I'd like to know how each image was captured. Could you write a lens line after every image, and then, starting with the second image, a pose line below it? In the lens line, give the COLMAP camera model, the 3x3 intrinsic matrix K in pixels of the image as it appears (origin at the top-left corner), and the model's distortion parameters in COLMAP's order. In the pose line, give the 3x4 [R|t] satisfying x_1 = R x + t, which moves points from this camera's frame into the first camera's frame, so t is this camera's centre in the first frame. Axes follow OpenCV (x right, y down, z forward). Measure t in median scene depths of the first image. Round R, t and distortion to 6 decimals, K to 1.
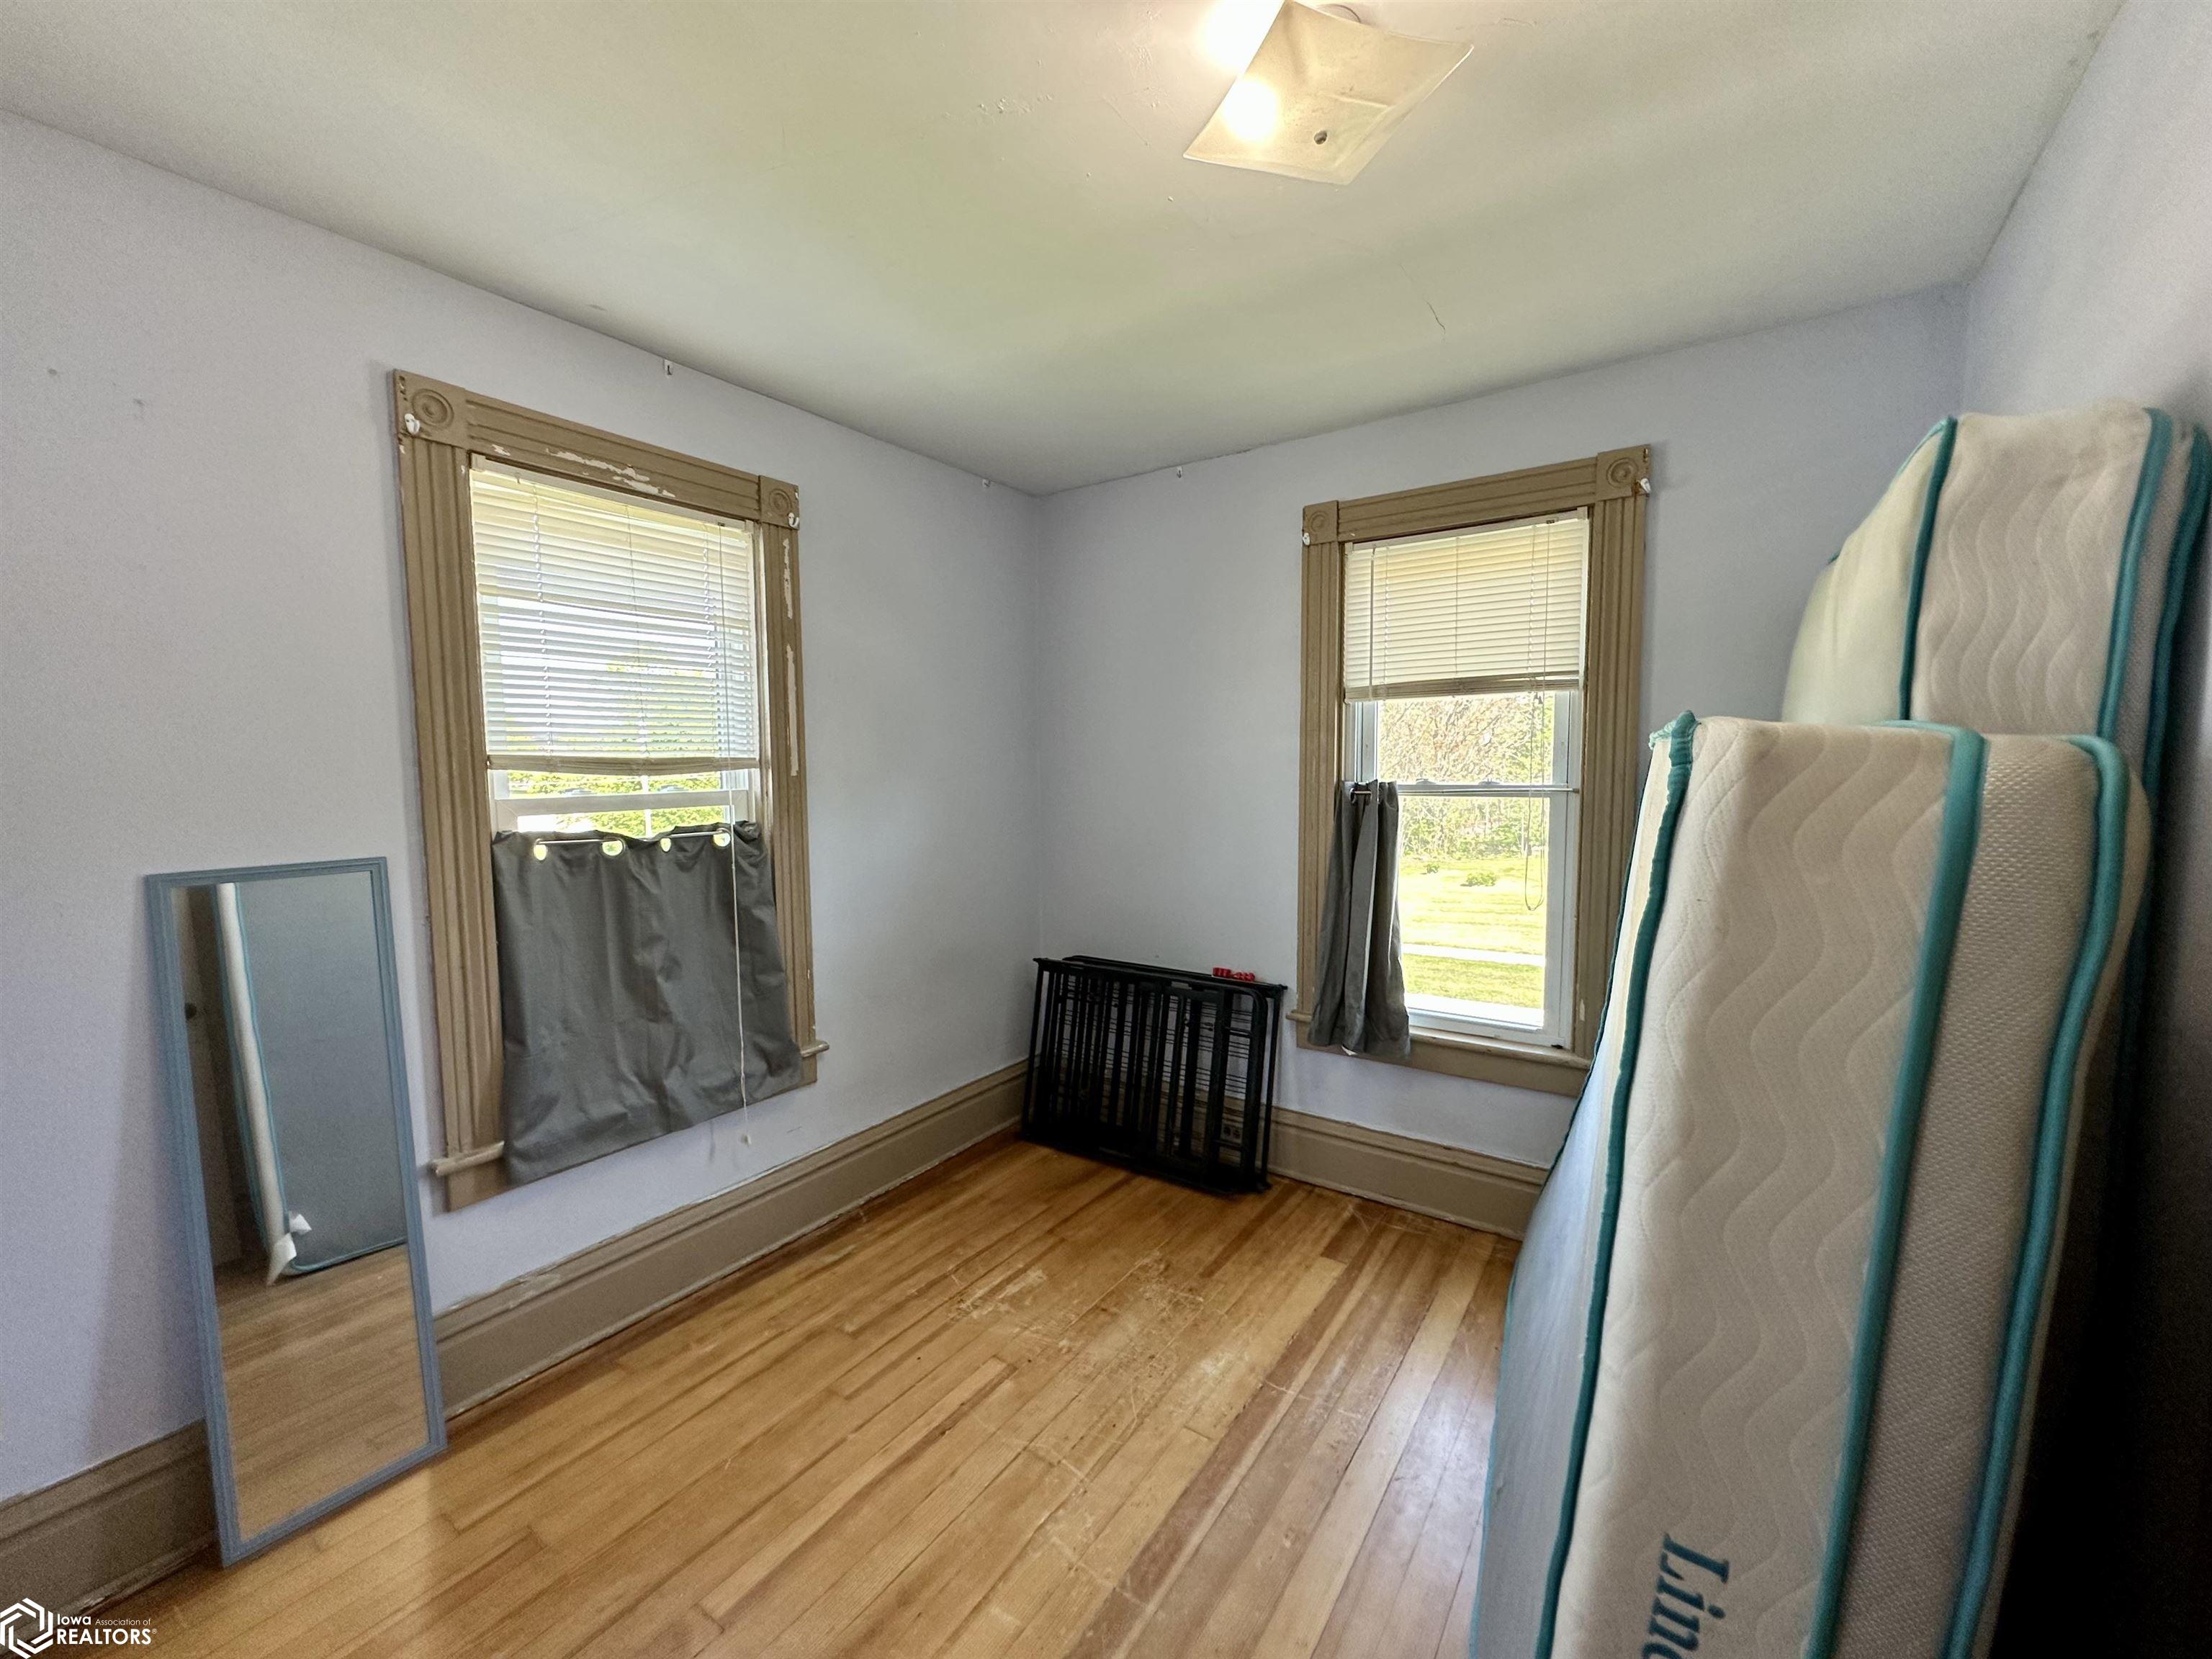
lens RADIAL K [[896.4, 0, 1112.2], [0, 896.4, 828.7], [0, 0, 1]] dist [-0.004259, -0.000030]
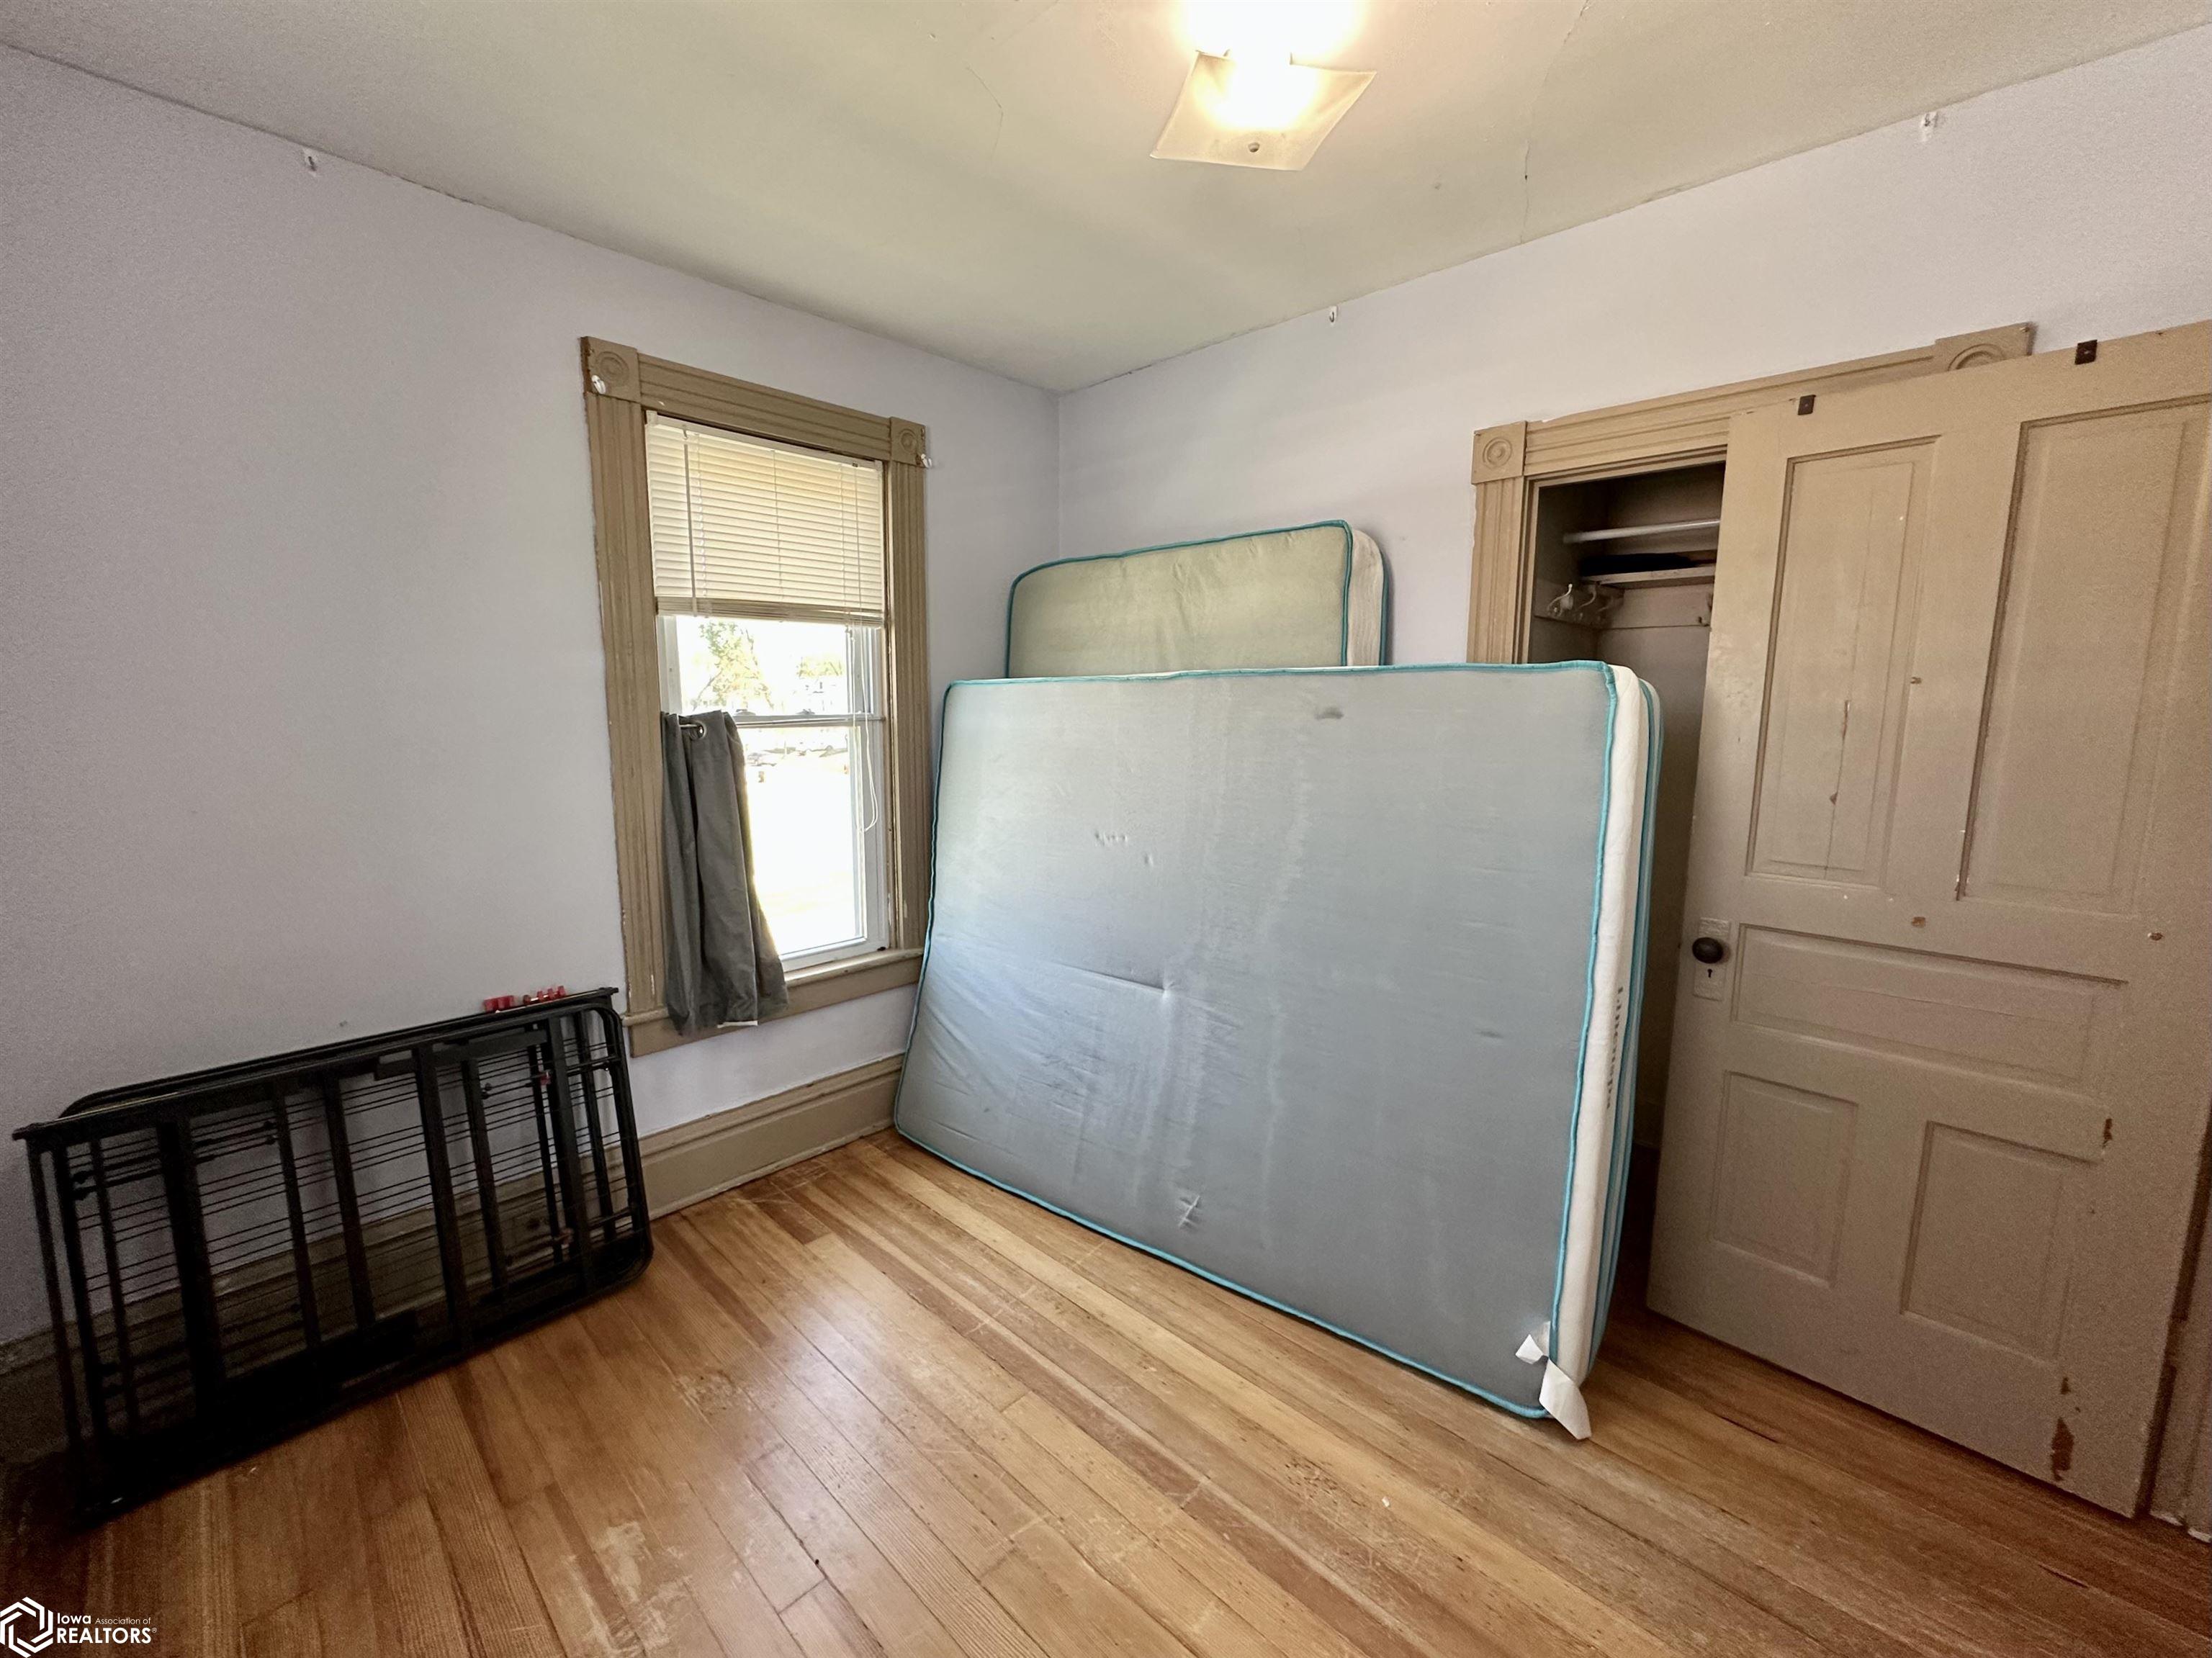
lens RADIAL K [[896.3, 0, 1112.2], [0, 896.3, 828.2], [0, 0, 1]] dist [-0.004259, -0.000030]
pose [[0.143845, -0.127866, 0.981305, -0.525821], [0.072826, 0.990296, 0.118363, -0.017116], [-0.986917, 0.054439, 0.151761, 0.518528]]
